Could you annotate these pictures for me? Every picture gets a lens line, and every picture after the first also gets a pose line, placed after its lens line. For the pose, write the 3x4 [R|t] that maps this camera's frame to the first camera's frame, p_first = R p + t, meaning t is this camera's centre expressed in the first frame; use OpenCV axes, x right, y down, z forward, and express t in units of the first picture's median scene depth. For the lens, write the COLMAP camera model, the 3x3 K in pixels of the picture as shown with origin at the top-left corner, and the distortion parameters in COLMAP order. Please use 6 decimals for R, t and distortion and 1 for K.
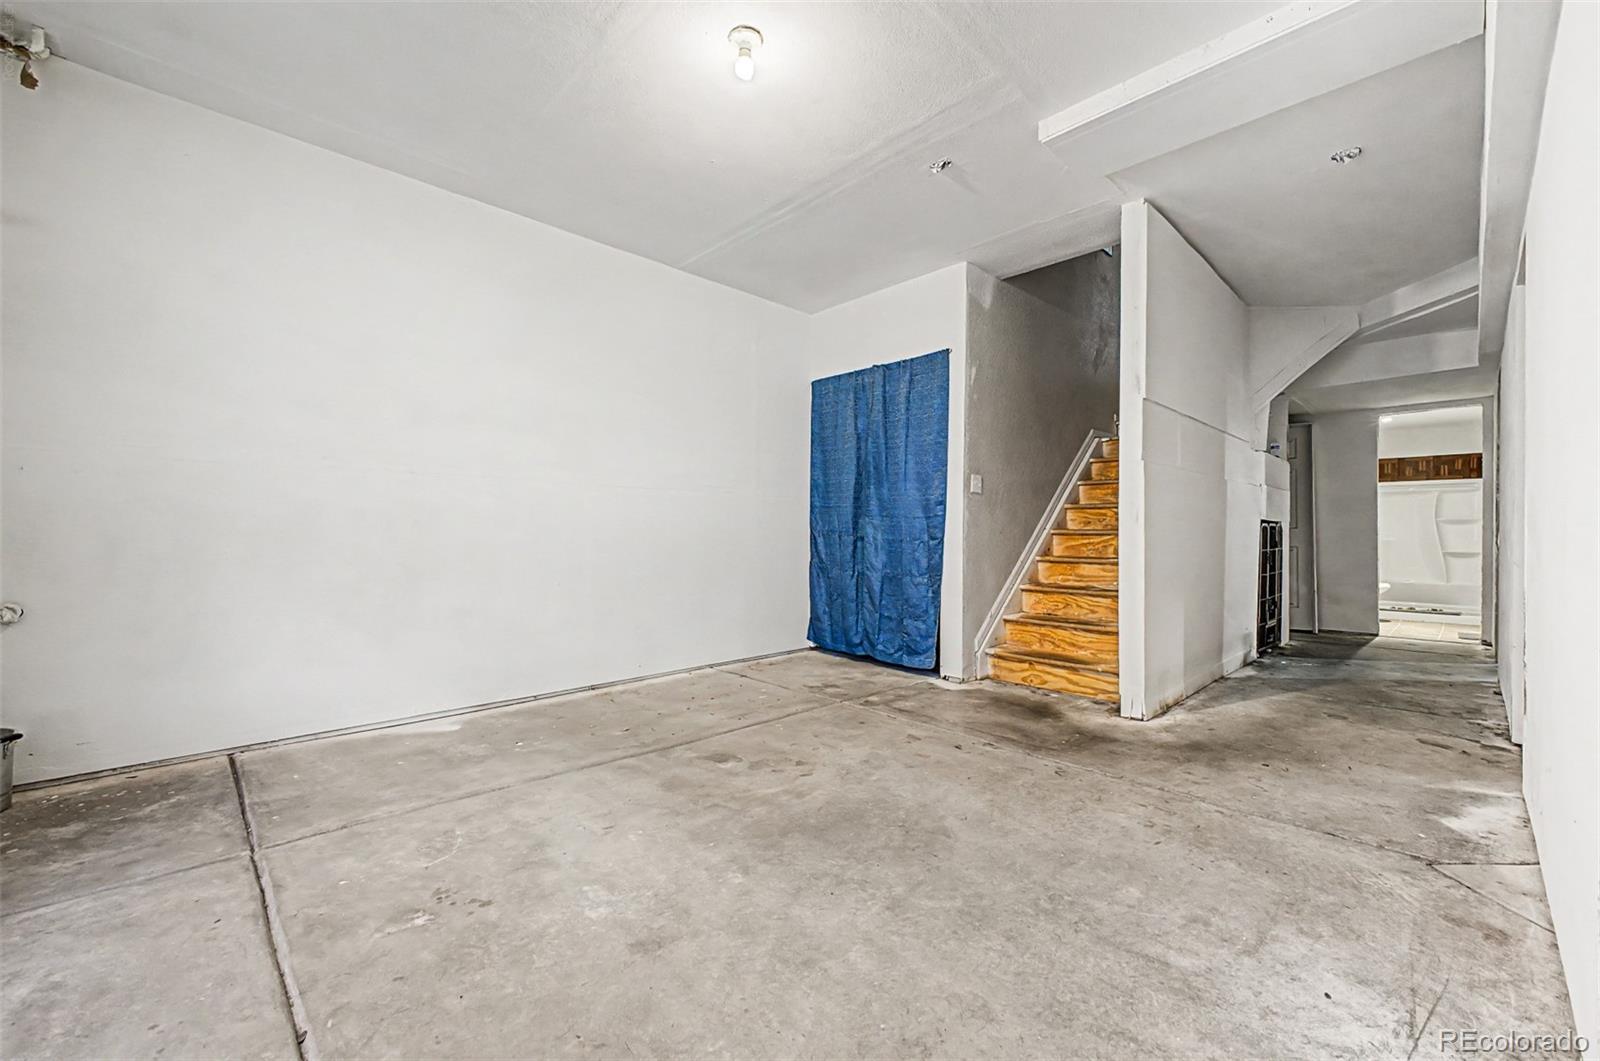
lens RADIAL K [[632.2, 0, 808.6], [0, 632.2, 526.9], [0, 0, 1]] dist [0.000842, 0.000102]
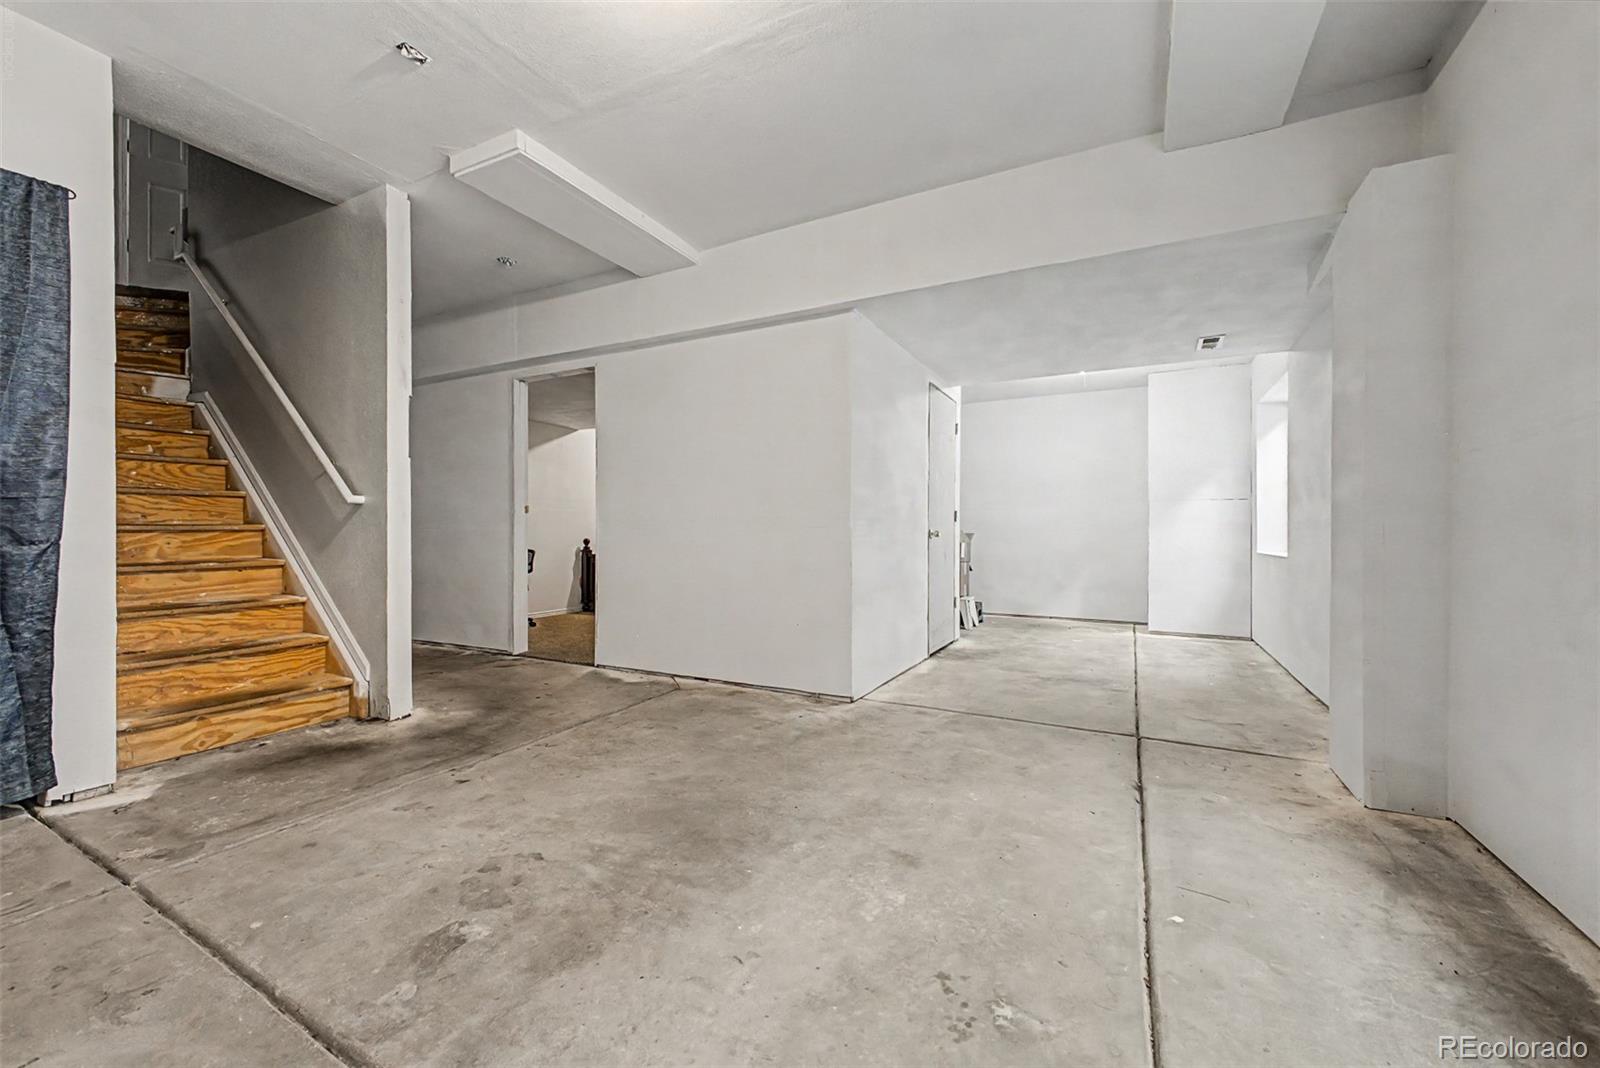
lens RADIAL K [[632.2, 0, 808.6], [0, 632.2, 530.4], [0, 0, 1]] dist [0.000842, 0.000102]
pose [[-0.321083, -0.008182, 0.947016, -0.754242], [-0.010353, 0.999933, 0.005129, 0.000371], [-0.946995, -0.008158, -0.321146, 0.875698]]
